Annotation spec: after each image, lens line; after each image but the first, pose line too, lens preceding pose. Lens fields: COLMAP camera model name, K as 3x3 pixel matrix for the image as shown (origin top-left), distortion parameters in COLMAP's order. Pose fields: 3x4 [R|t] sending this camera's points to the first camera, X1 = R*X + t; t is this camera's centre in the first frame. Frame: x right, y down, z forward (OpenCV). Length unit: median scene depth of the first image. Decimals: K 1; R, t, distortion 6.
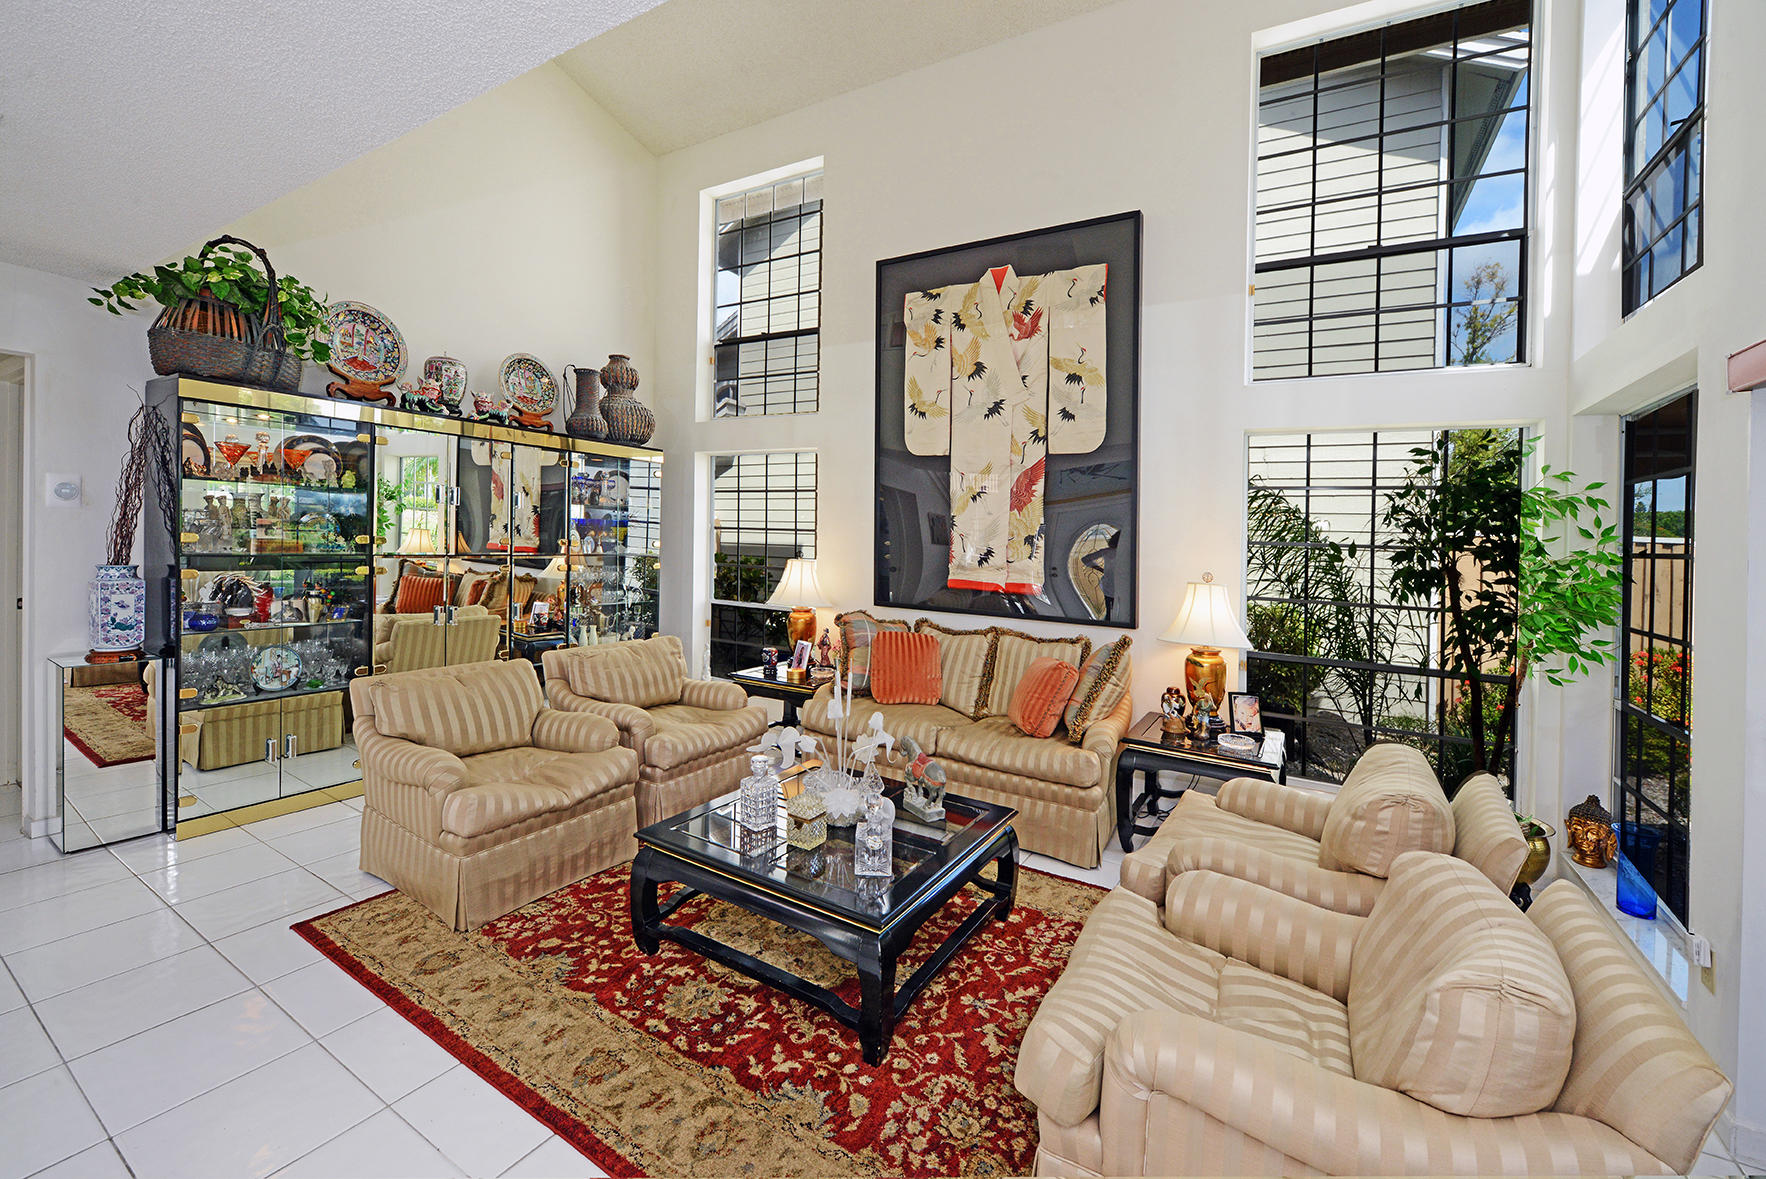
lens RADIAL K [[714.2, 0, 883.0], [0, 714.2, 539.9], [0, 0, 1]] dist [-0.018053, -0.000212]
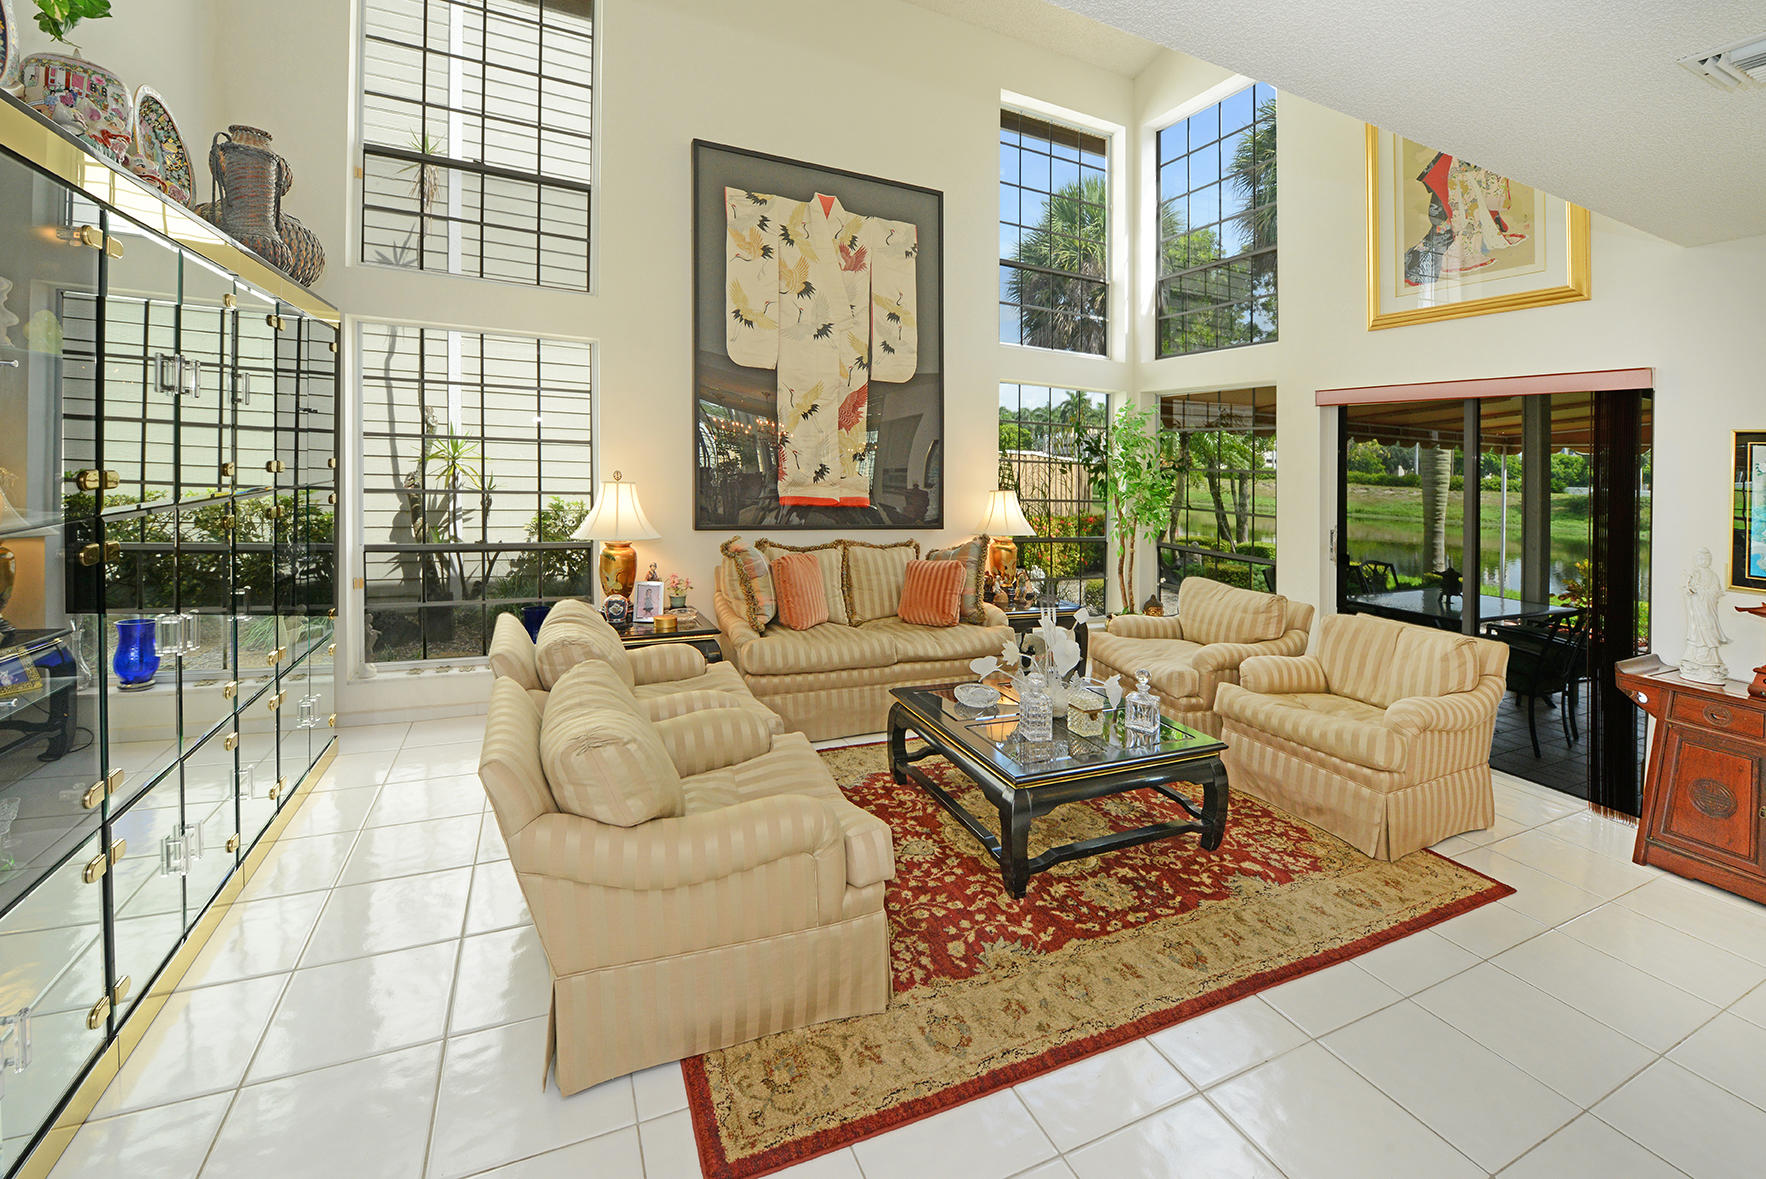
lens RADIAL K [[733.2, 0, 886.2], [0, 733.2, 448.1], [0, 0, 1]] dist [-0.018380, 0.000168]
pose [[0.569141, -0.002567, 0.822236, -0.726337], [-0.021613, 0.999603, 0.018081, -0.036190], [-0.821956, -0.028062, 0.568859, 0.333996]]
